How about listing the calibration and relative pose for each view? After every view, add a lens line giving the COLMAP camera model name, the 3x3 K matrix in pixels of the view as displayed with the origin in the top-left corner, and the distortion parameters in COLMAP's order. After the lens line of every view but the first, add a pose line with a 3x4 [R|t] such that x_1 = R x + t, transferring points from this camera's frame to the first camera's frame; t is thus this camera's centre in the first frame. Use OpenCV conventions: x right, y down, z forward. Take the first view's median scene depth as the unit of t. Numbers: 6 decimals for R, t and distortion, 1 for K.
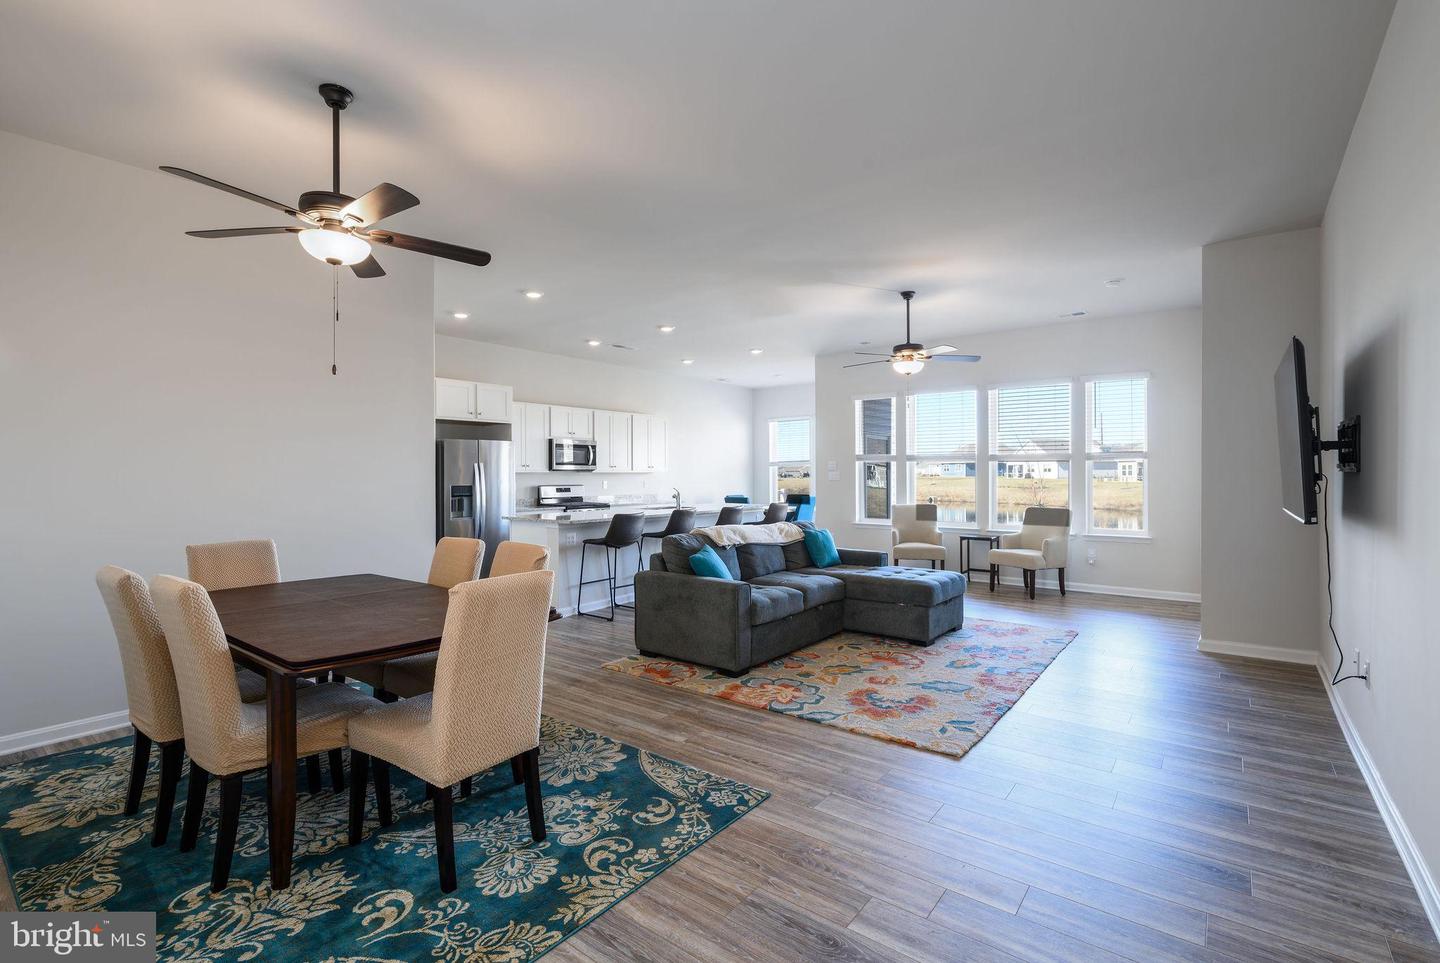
lens RADIAL K [[634.0, 0, 720.0], [0, 634.0, 481.5], [0, 0, 1]] dist [-0.000225, 0.000085]
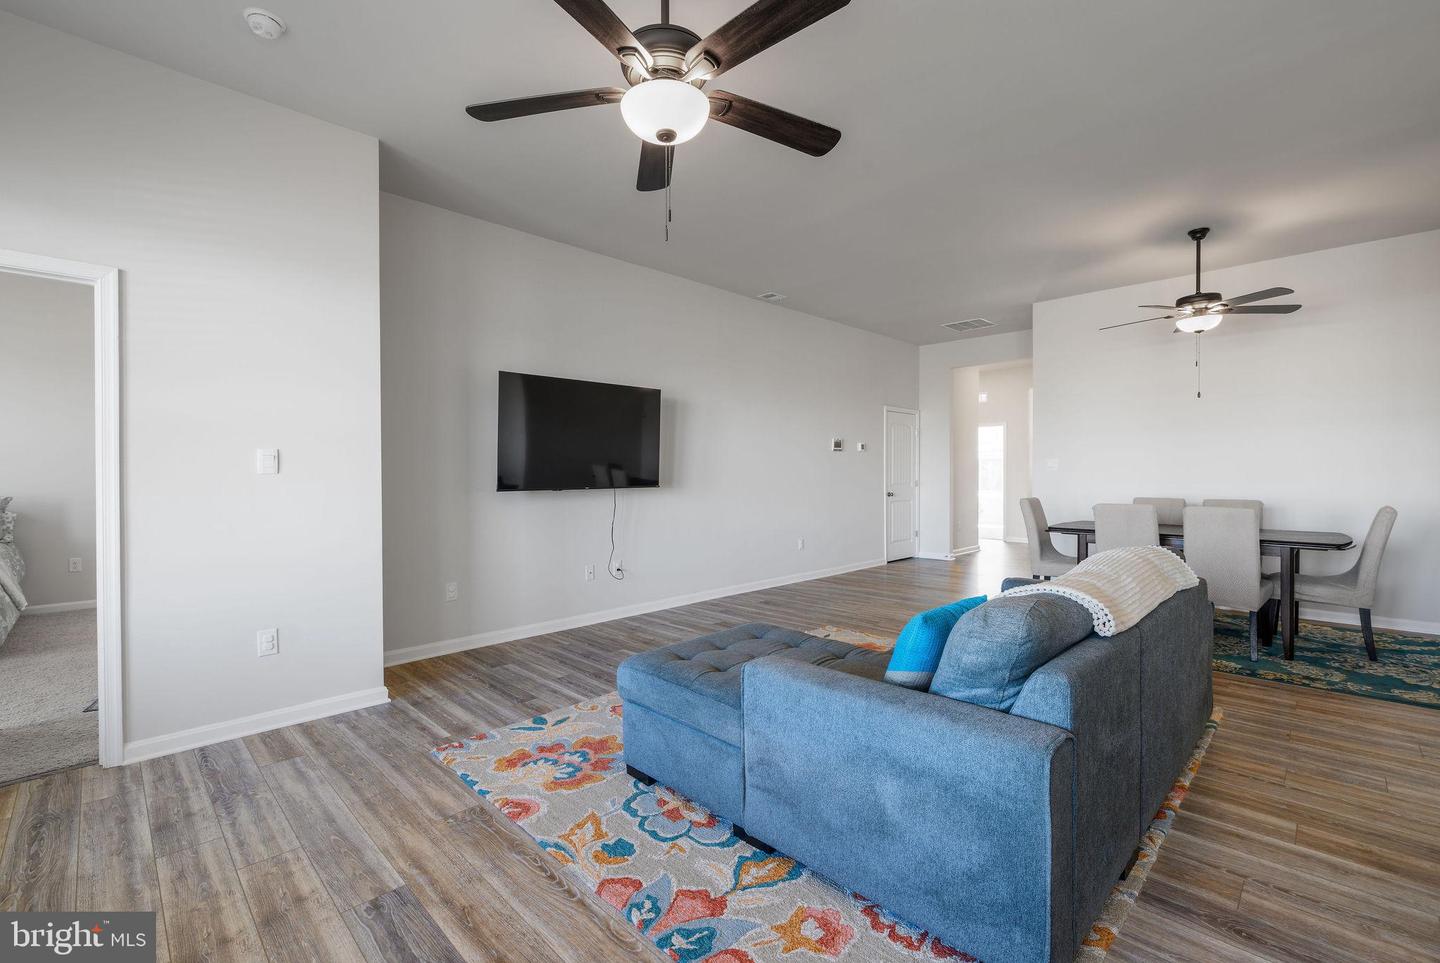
lens RADIAL K [[614.2, 0, 695.8], [0, 614.2, 475.8], [0, 0, 1]] dist [-0.000624, 0.000040]
pose [[-0.988891, 0.012241, 0.148138, 0.161706], [0.014258, 0.999819, 0.012558, 0.000957], [-0.147958, 0.014530, -0.988887, 0.955659]]
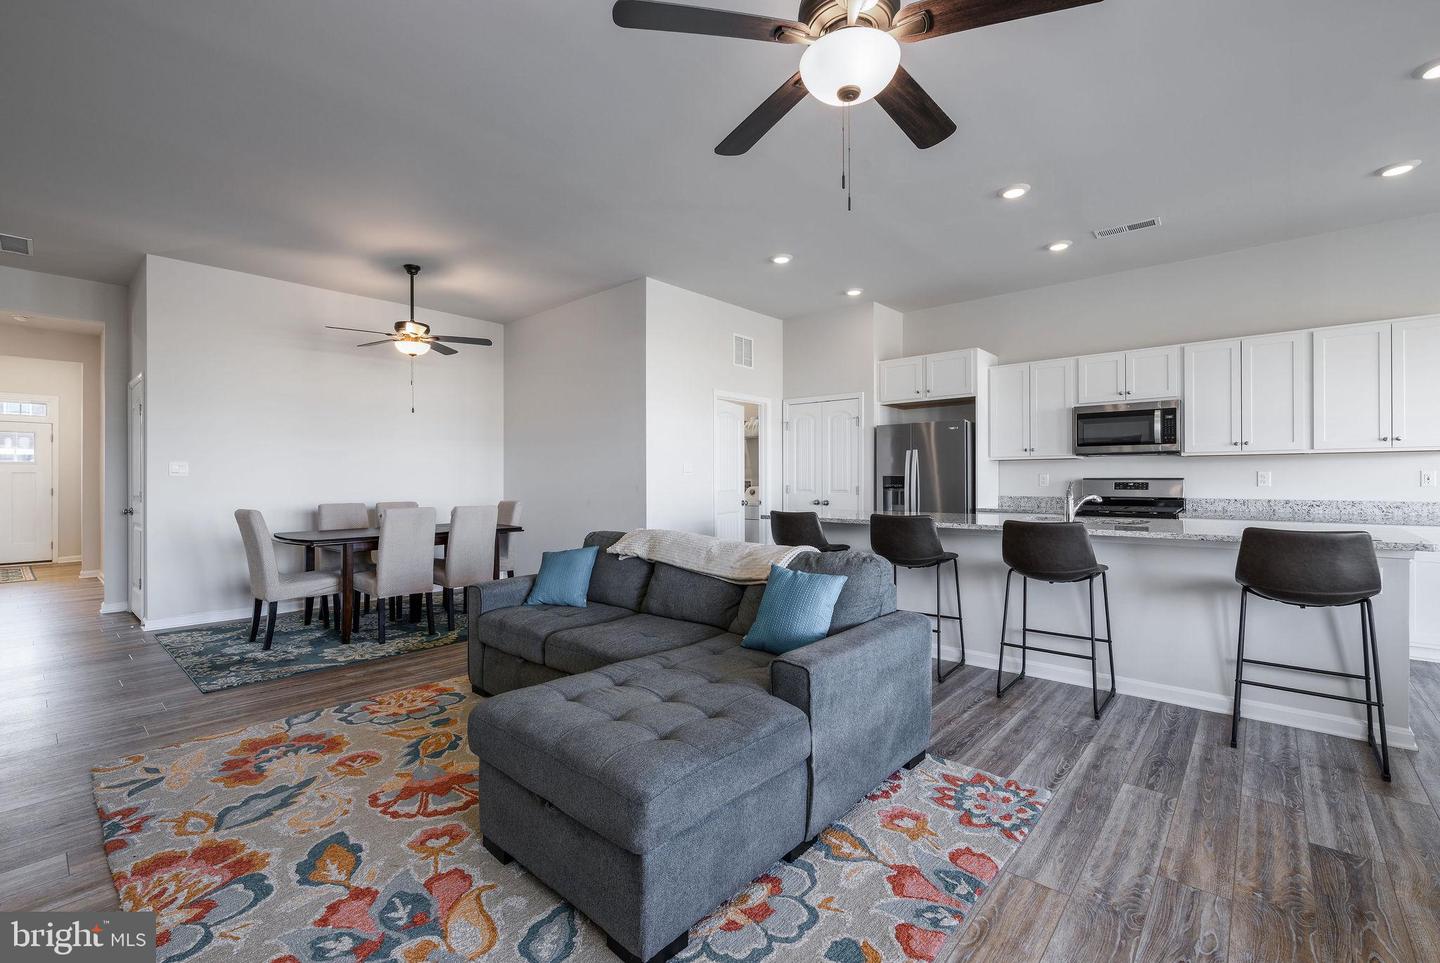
lens RADIAL K [[634.4, 0, 717.5], [0, 634.4, 477.0], [0, 0, 1]] dist [-0.002327, 0.000380]
pose [[-0.059470, 0.002810, -0.998226, 0.431717], [-0.005630, 0.999979, 0.003151, 0.005751], [0.998214, 0.005807, -0.059453, 0.685480]]
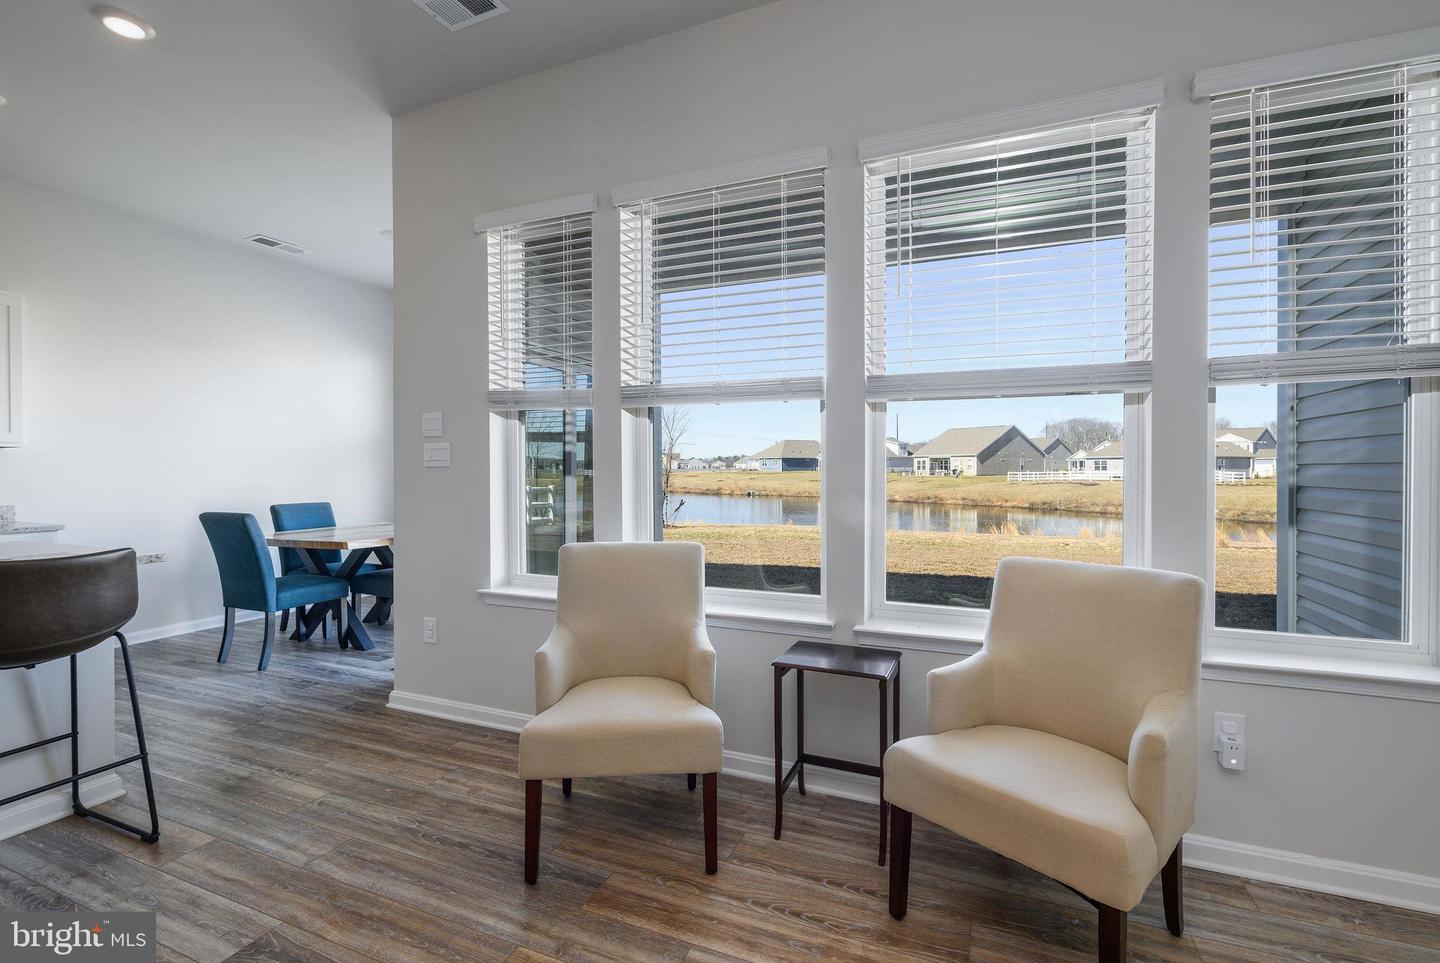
lens RADIAL K [[634.4, 0, 717.5], [0, 634.4, 477.0], [0, 0, 1]] dist [-0.002327, 0.000380]
pose [[0.964631, -0.000900, 0.263602, 0.260358], [0.000376, 0.999998, 0.002039, 0.003183], [-0.263603, -0.001868, 0.964629, 0.683058]]
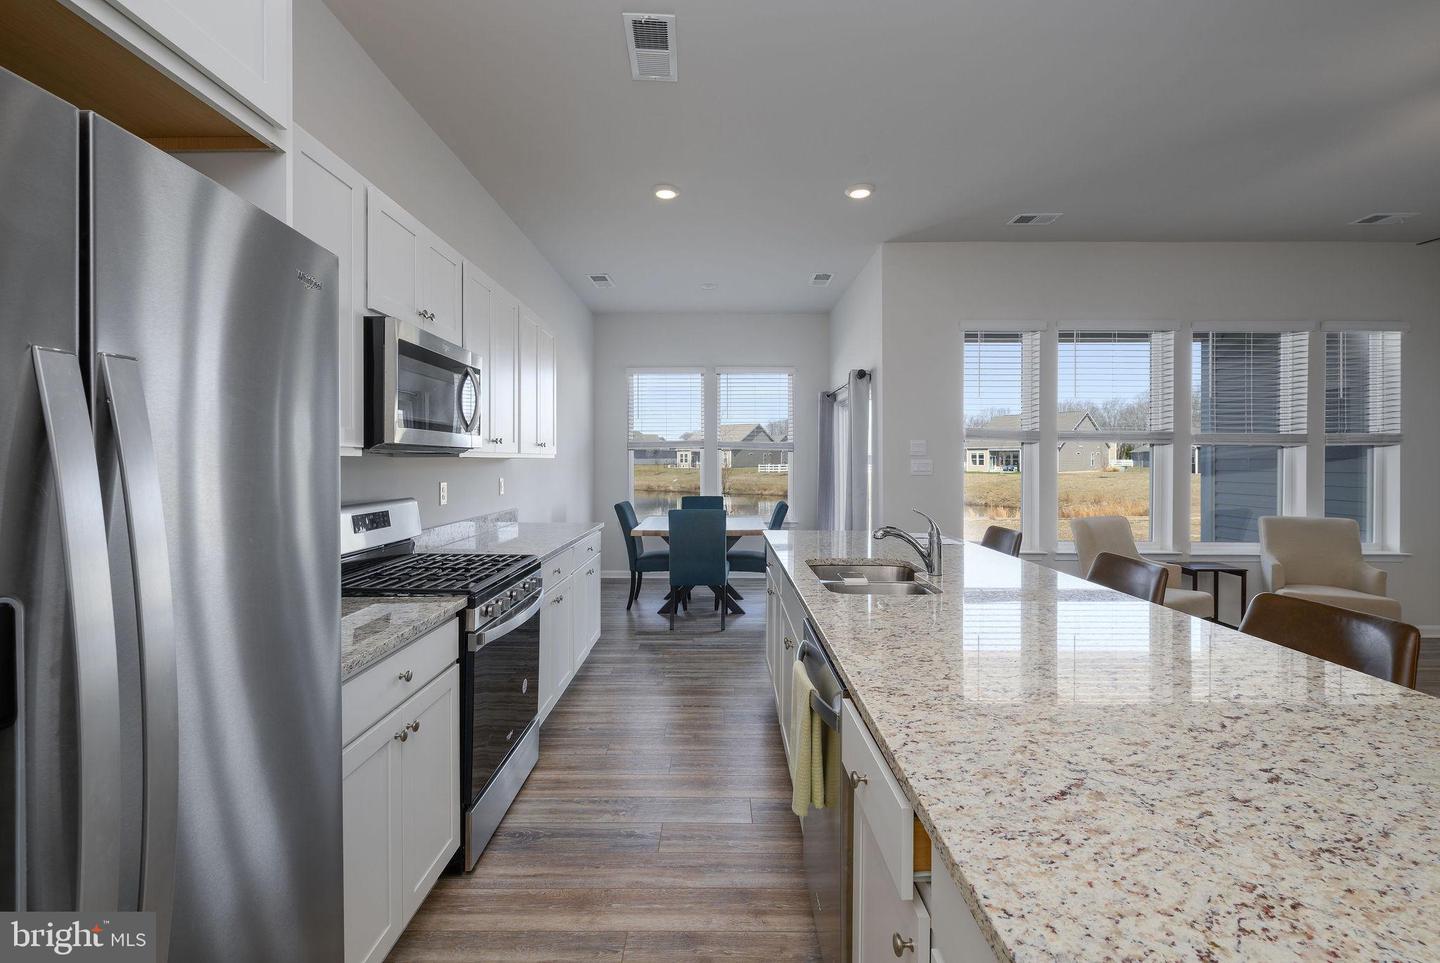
lens RADIAL K [[615.6, 0, 722.7], [0, 615.6, 462.4], [0, 0, 1]] dist [-0.000585, -0.000044]
pose [[0.787072, 0.003585, 0.616851, -0.323197], [0.001603, 0.999968, -0.007858, -0.010473], [-0.616859, 0.007173, 0.787041, 0.763369]]
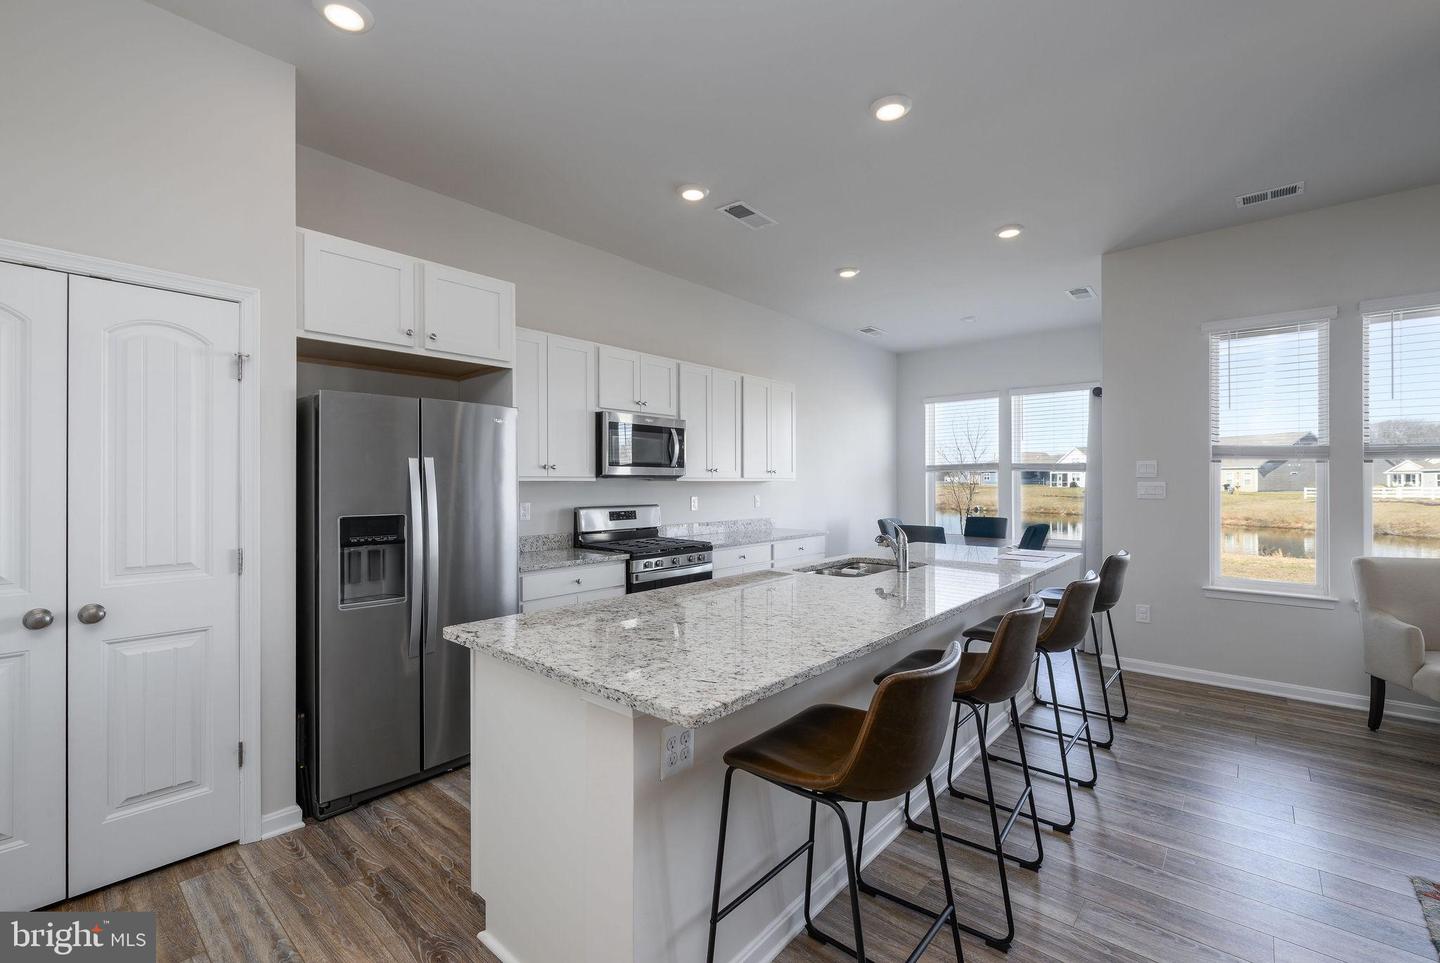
lens RADIAL K [[618.5, 0, 725.2], [0, 618.5, 481.1], [0, 0, 1]] dist [0.000791, -0.000138]
pose [[0.998973, 0.004816, -0.045061, -0.153292], [-0.005351, 0.999917, -0.011751, -0.009392], [0.045001, 0.011980, 0.998915, 0.545668]]
